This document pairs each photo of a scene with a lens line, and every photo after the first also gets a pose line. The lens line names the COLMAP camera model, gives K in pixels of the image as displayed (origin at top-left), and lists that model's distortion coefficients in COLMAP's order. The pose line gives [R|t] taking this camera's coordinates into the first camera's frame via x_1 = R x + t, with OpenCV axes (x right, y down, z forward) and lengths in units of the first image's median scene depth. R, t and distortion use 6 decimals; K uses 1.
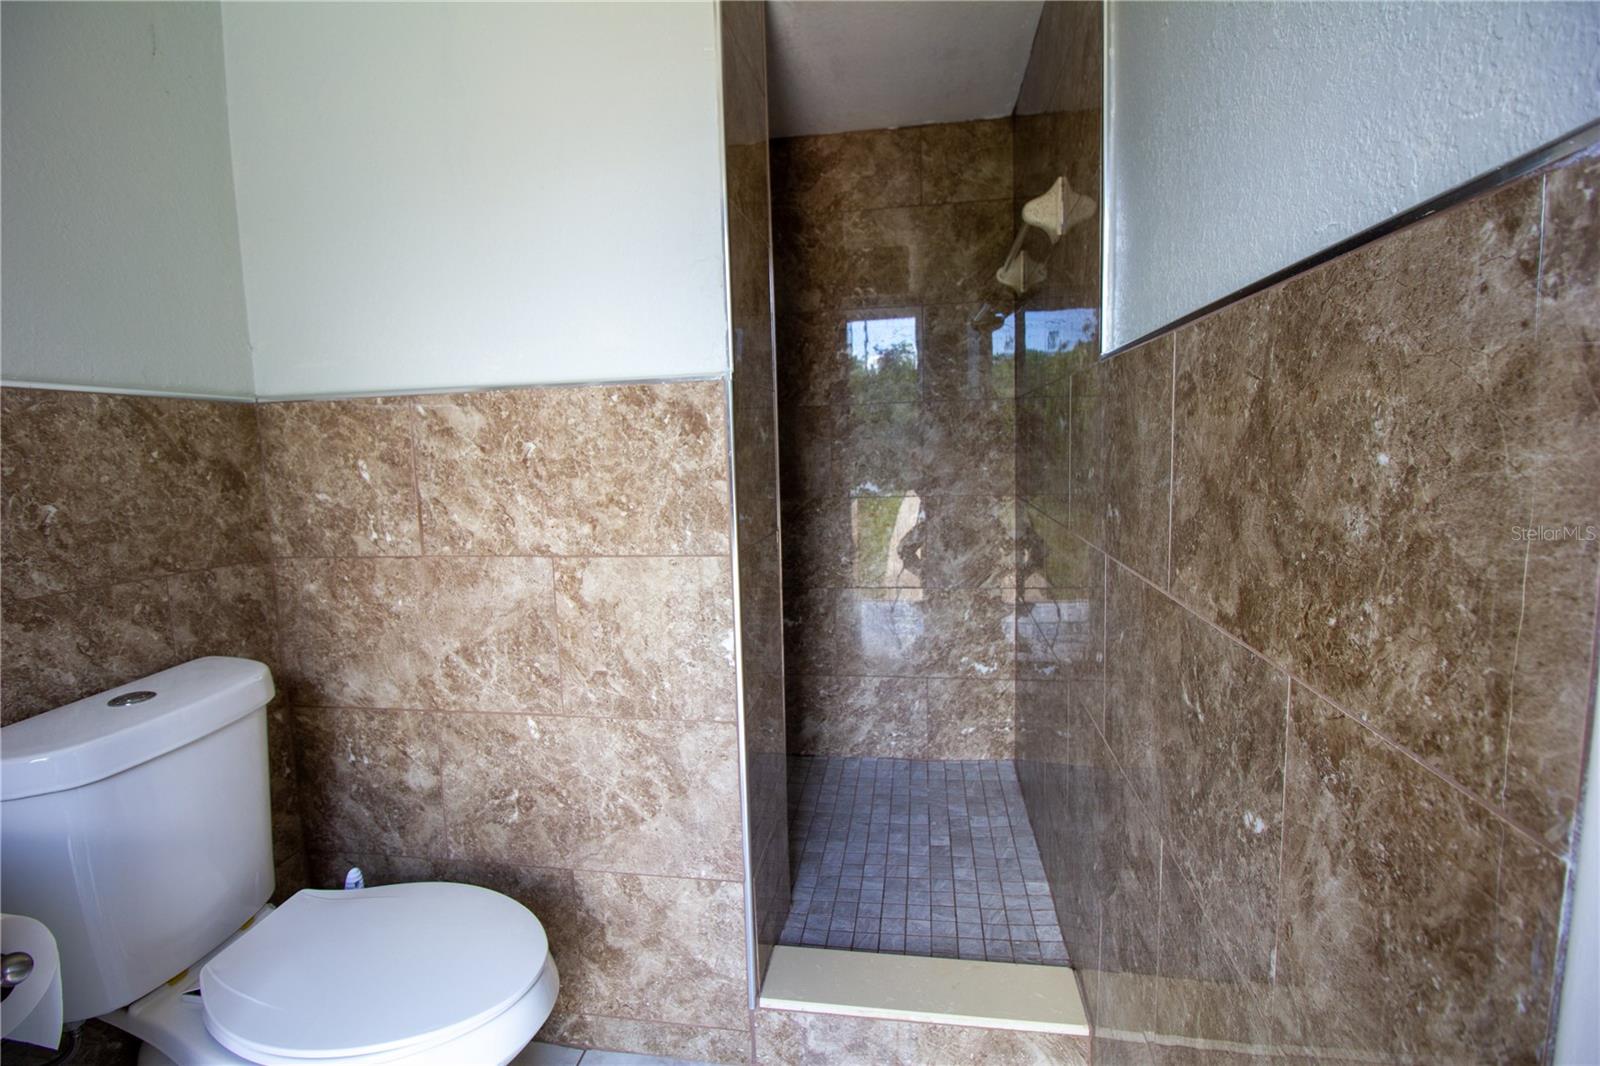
lens RADIAL K [[737.3, 0, 797.0], [0, 737.3, 518.4], [0, 0, 1]] dist [-0.002243, -0.012806]
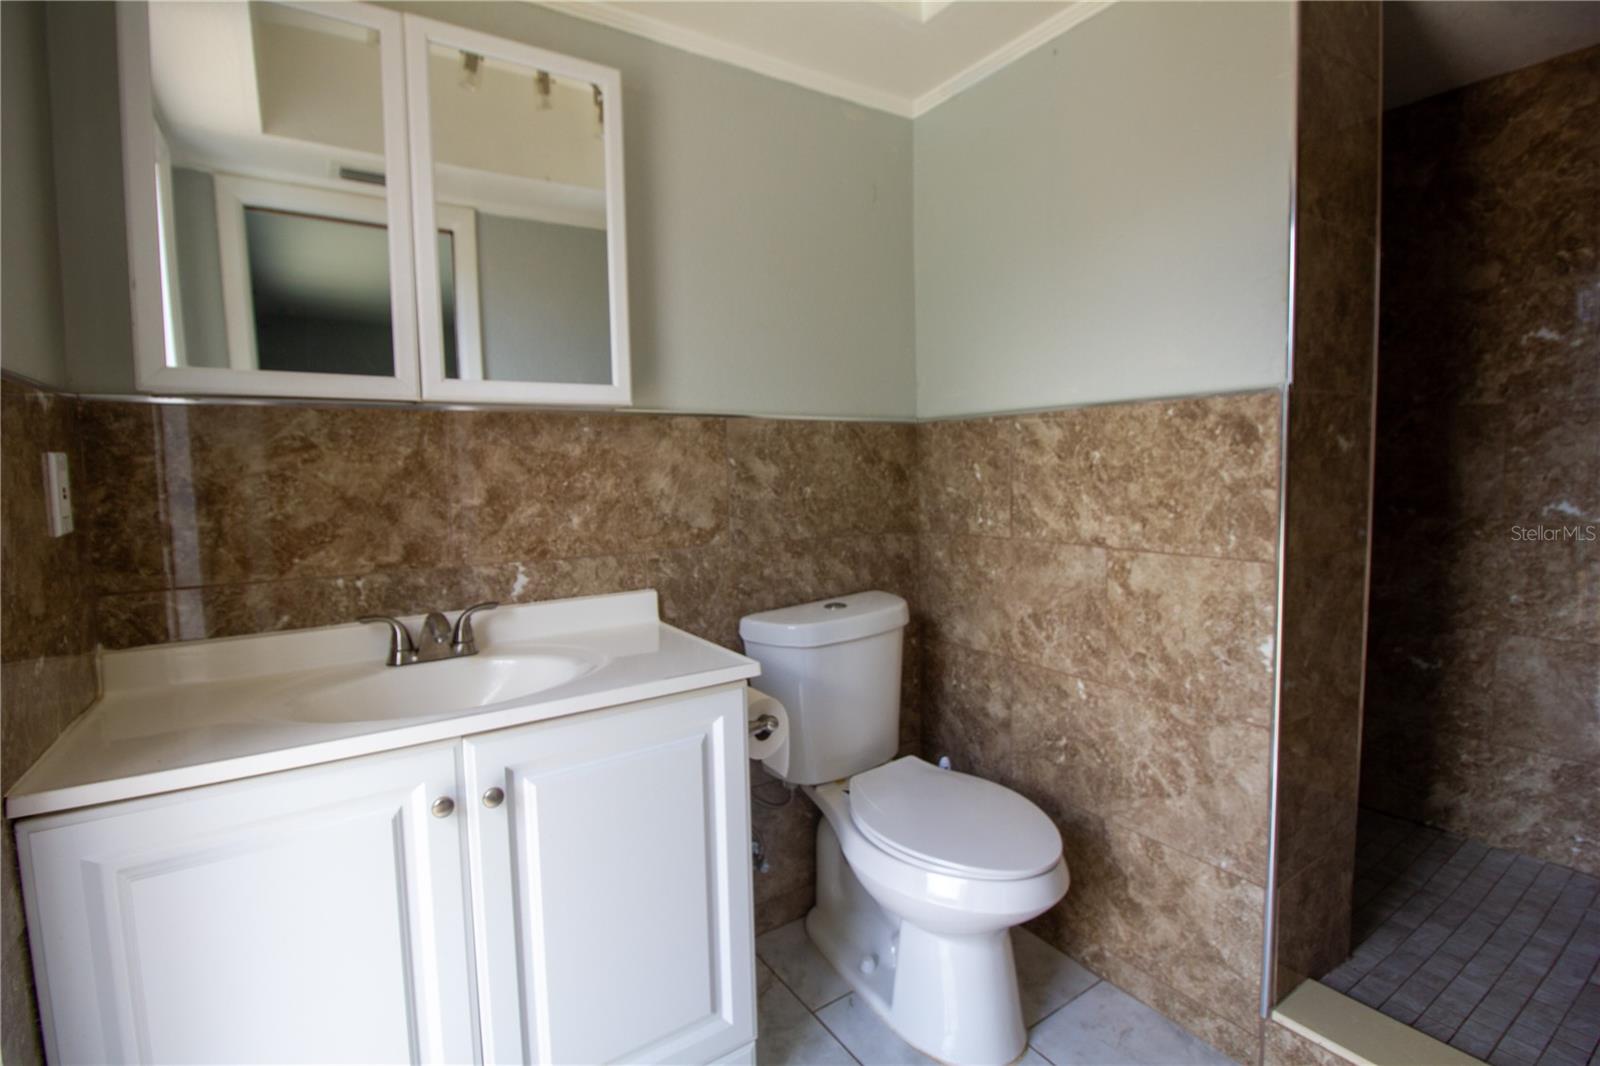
lens RADIAL K [[737.3, 0, 797.0], [0, 737.3, 518.4], [0, 0, 1]] dist [-0.002243, -0.012806]
pose [[0.677313, 0.068738, -0.732477, 0.187751], [-0.071284, 0.997073, 0.027654, 0.007101], [0.732233, 0.033483, 0.680230, -0.163681]]
